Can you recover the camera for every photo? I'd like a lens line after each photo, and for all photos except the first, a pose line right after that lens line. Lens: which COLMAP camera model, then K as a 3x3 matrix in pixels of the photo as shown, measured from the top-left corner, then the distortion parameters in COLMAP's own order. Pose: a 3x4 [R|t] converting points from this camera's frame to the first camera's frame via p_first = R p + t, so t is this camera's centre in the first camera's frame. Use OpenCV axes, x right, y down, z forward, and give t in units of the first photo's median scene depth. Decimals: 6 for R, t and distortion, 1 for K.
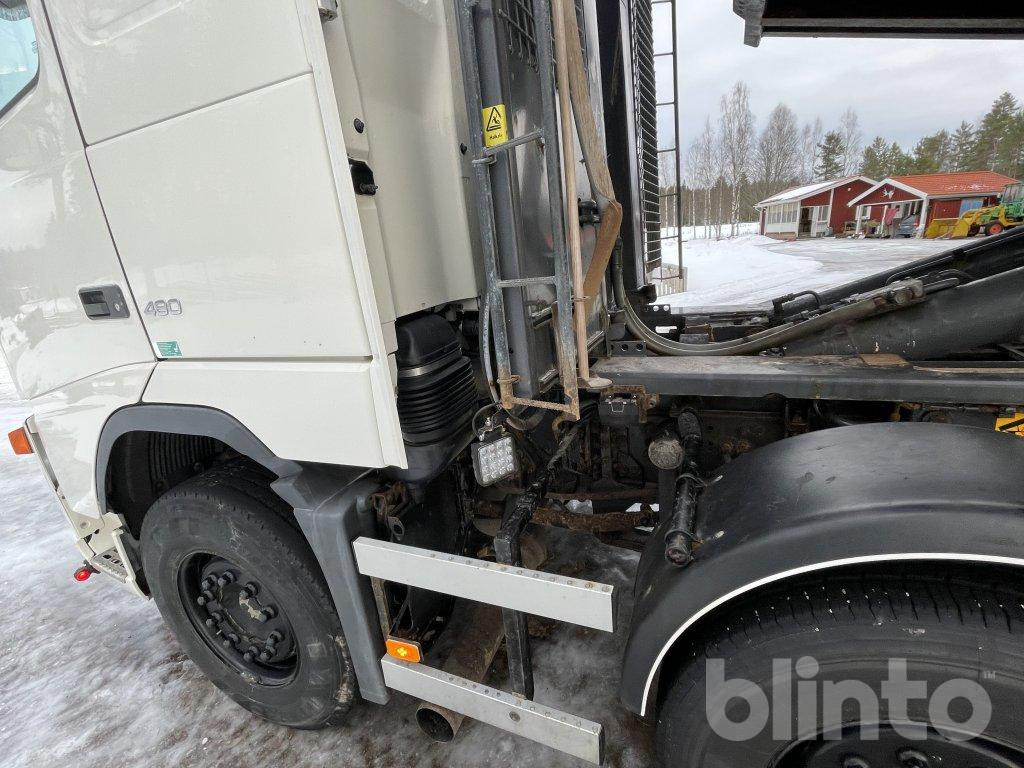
lens RADIAL K [[478.9, 0, 506.9], [0, 478.9, 385.9], [0, 0, 1]] dist [-0.002766, -0.000461]
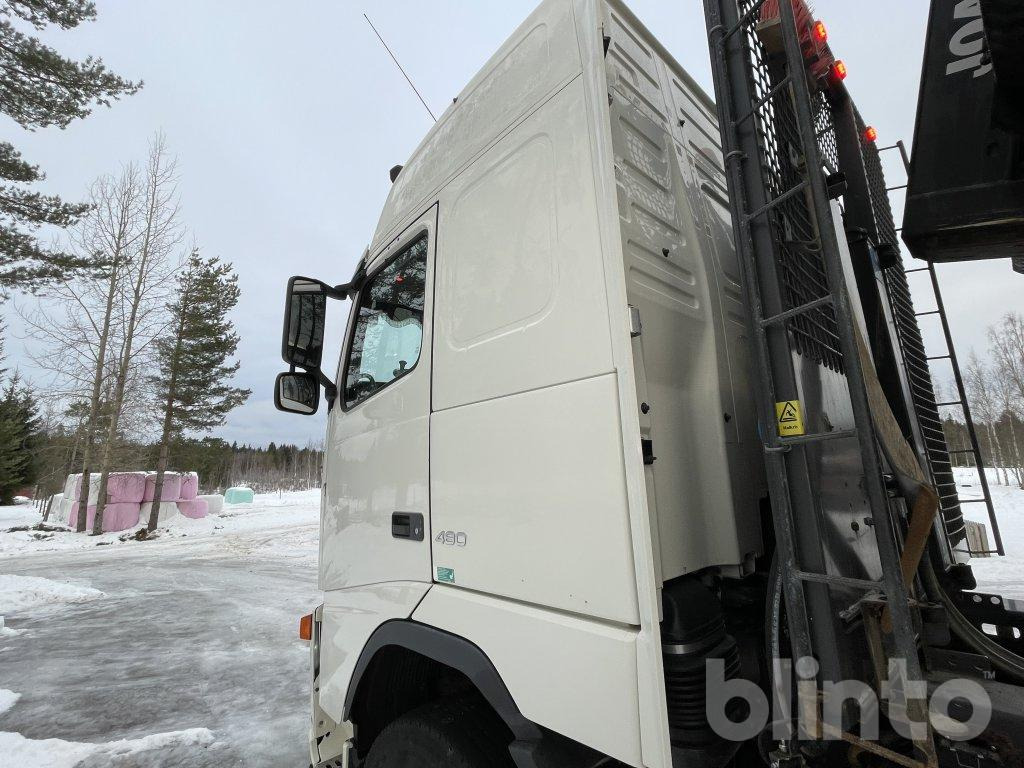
lens RADIAL K [[478.9, 0, 506.9], [0, 478.9, 385.9], [0, 0, 1]] dist [-0.002766, -0.000461]
pose [[0.912520, 0.000411, -0.409032, -0.105641], [-0.179279, 0.899229, -0.399056, -0.051669], [0.367649, 0.437478, 0.820638, -0.076864]]
